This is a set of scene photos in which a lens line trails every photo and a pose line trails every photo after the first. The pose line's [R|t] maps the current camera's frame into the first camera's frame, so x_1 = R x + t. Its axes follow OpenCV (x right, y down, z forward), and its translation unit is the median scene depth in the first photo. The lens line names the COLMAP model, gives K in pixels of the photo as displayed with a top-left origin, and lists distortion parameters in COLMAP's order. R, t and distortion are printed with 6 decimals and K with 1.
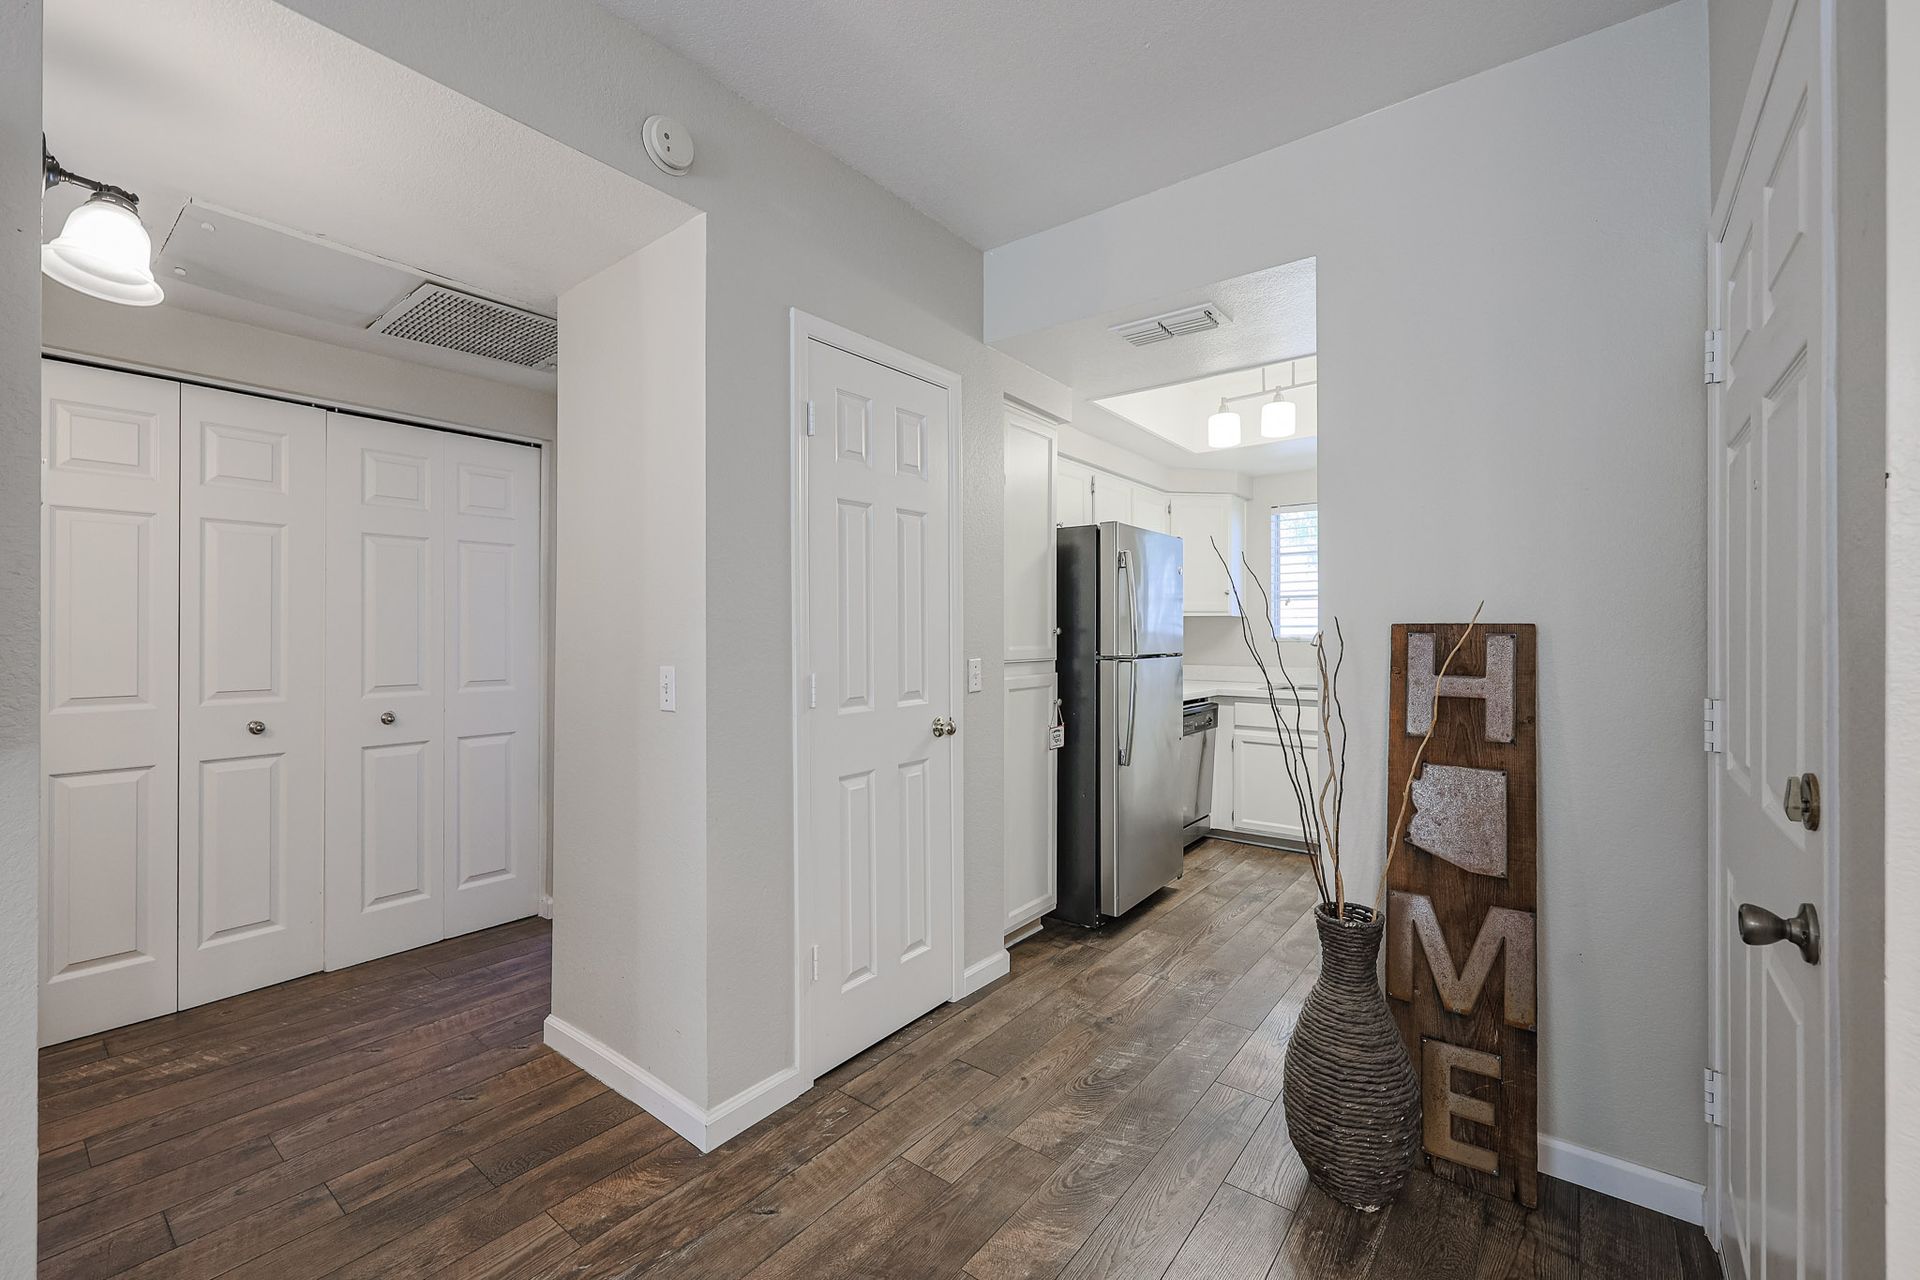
lens RADIAL K [[803.6, 0, 959.6], [0, 803.6, 630.5], [0, 0, 1]] dist [-0.001302, -0.000191]
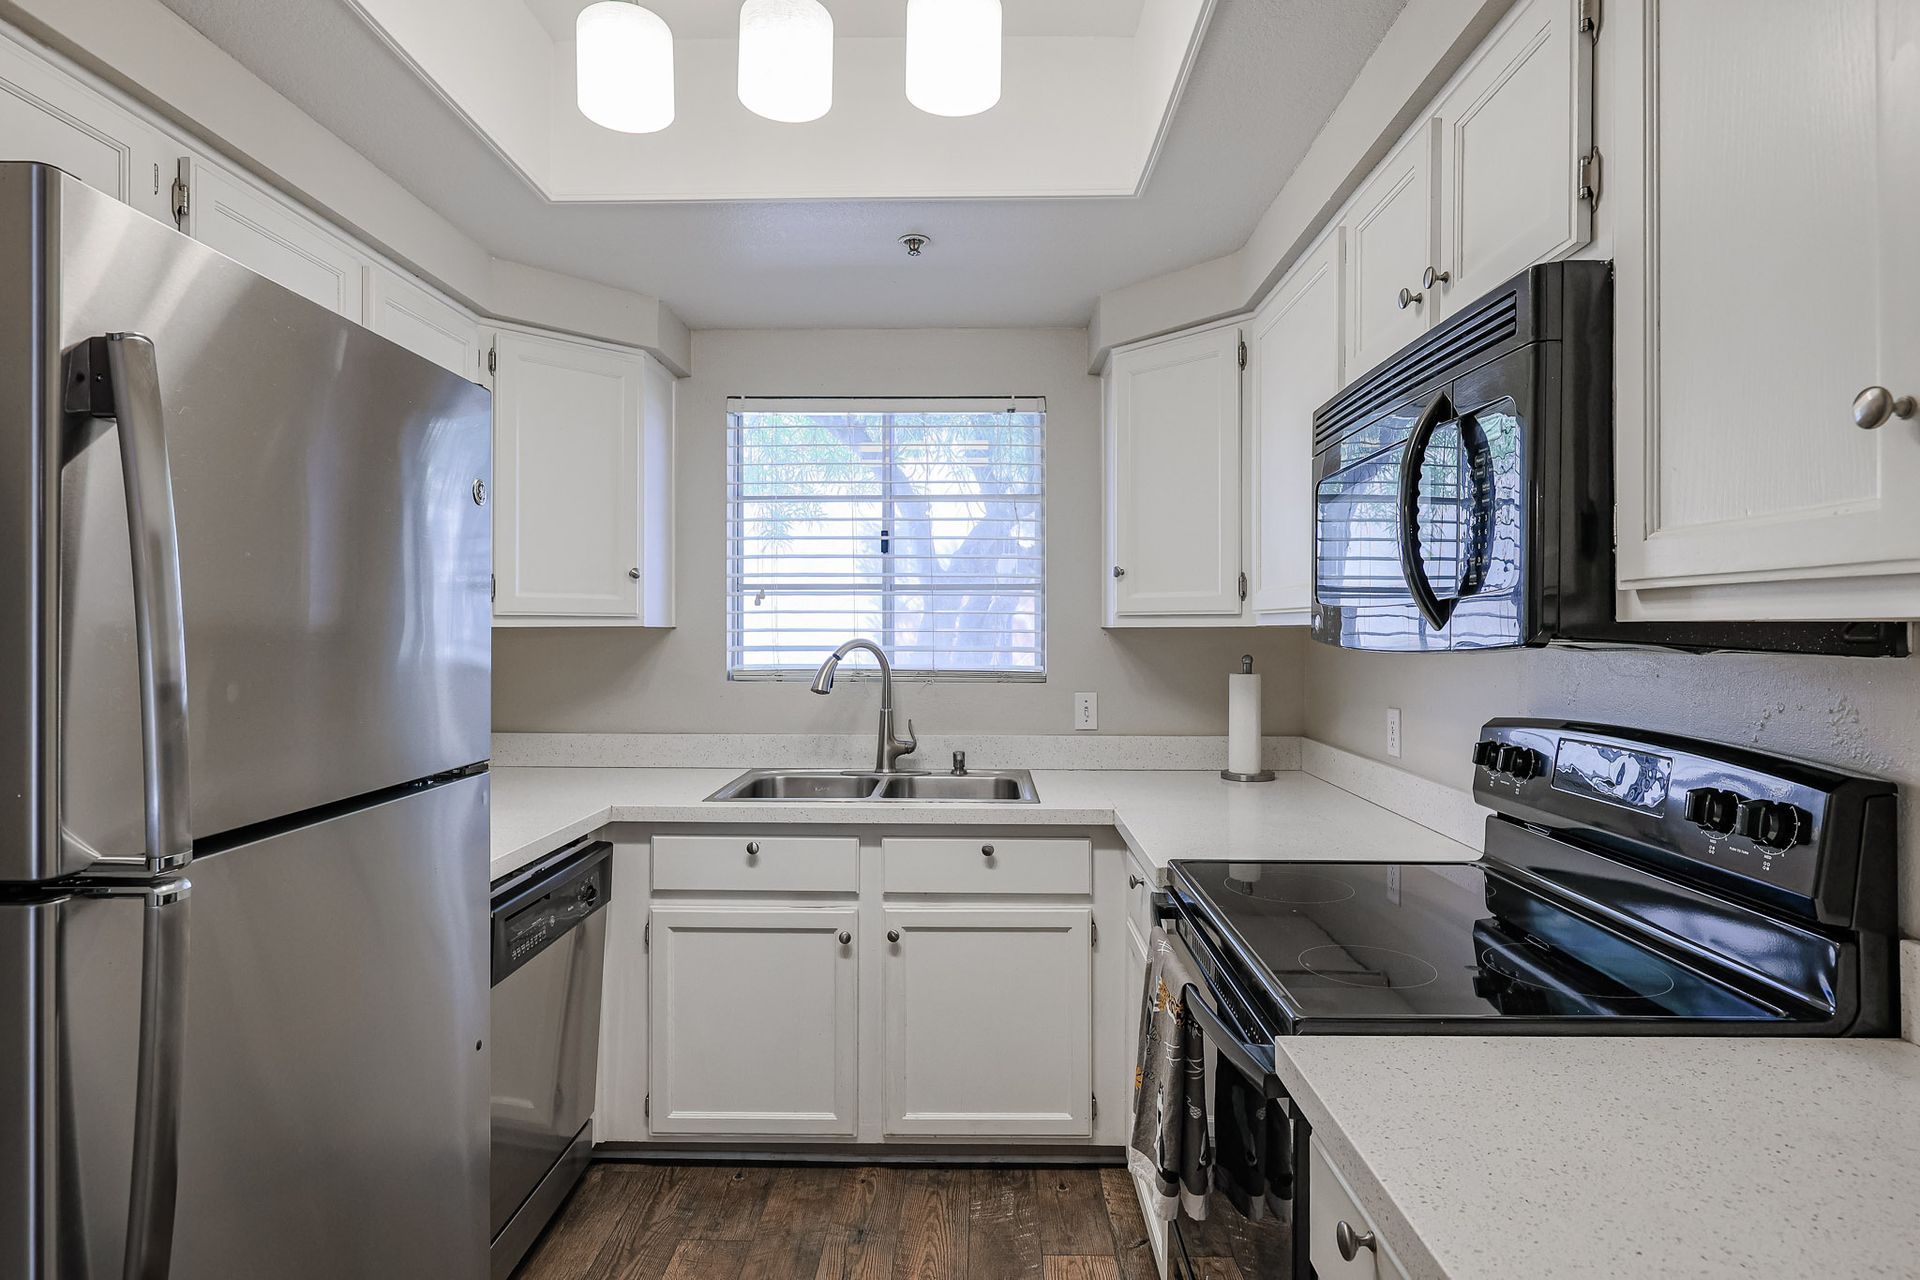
lens RADIAL K [[1001.3, 0, 960.6], [0, 1001.3, 635.2], [0, 0, 1]] dist [0.000288, 0.000326]
pose [[0.804070, -0.001971, 0.594531, 0.384490], [-0.002878, 0.999970, 0.007208, -0.045610], [-0.594527, -0.007507, 0.804040, 1.155357]]
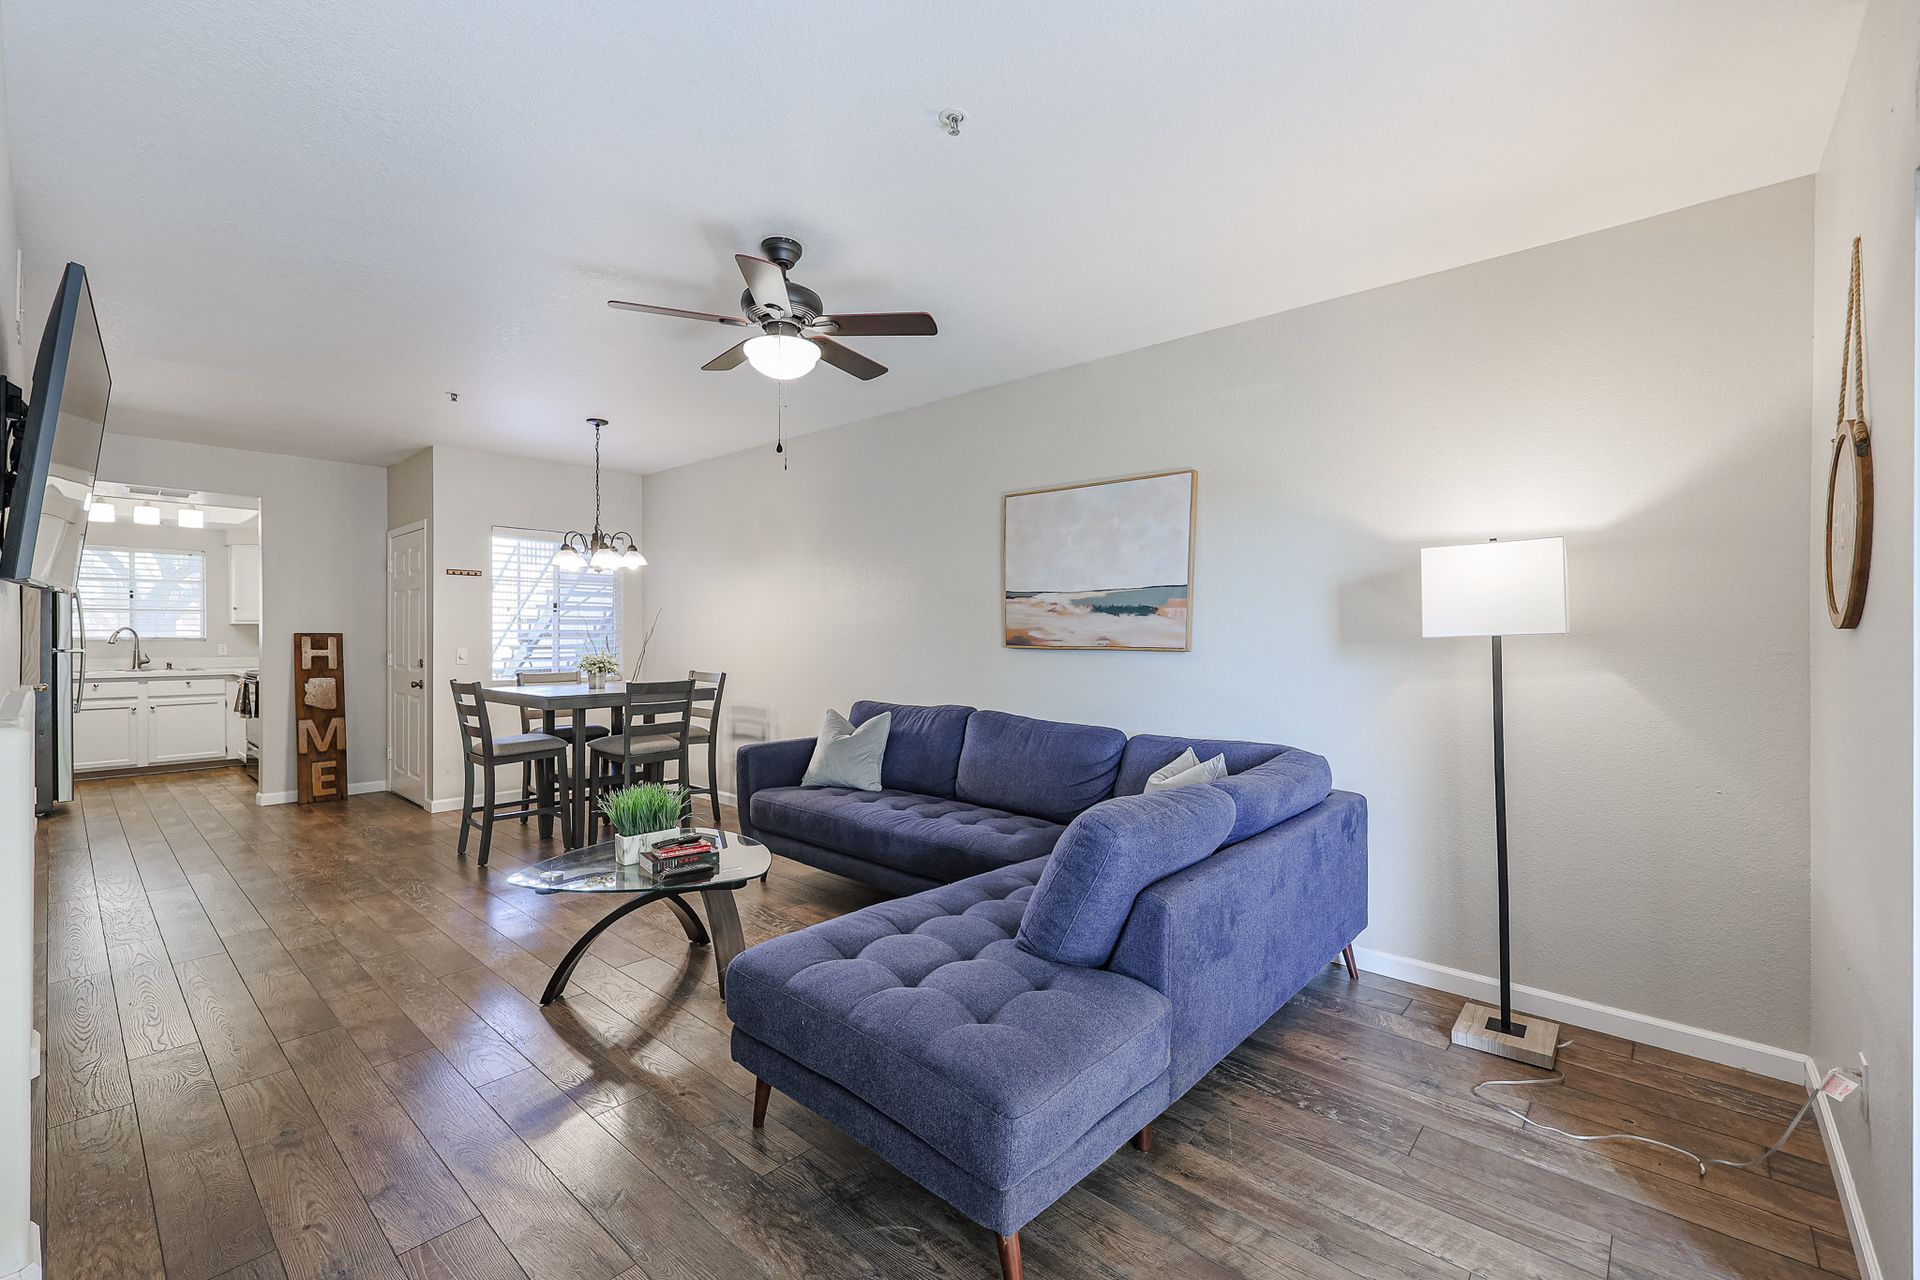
lens RADIAL K [[870.0, 0, 969.2], [0, 870.0, 632.5], [0, 0, 1]] dist [0.004455, 0.000349]
pose [[0.101947, 0.001586, 0.994789, -2.490592], [-0.009026, 0.999959, -0.000669, -0.030539], [-0.994749, -0.008911, 0.101957, -1.862108]]
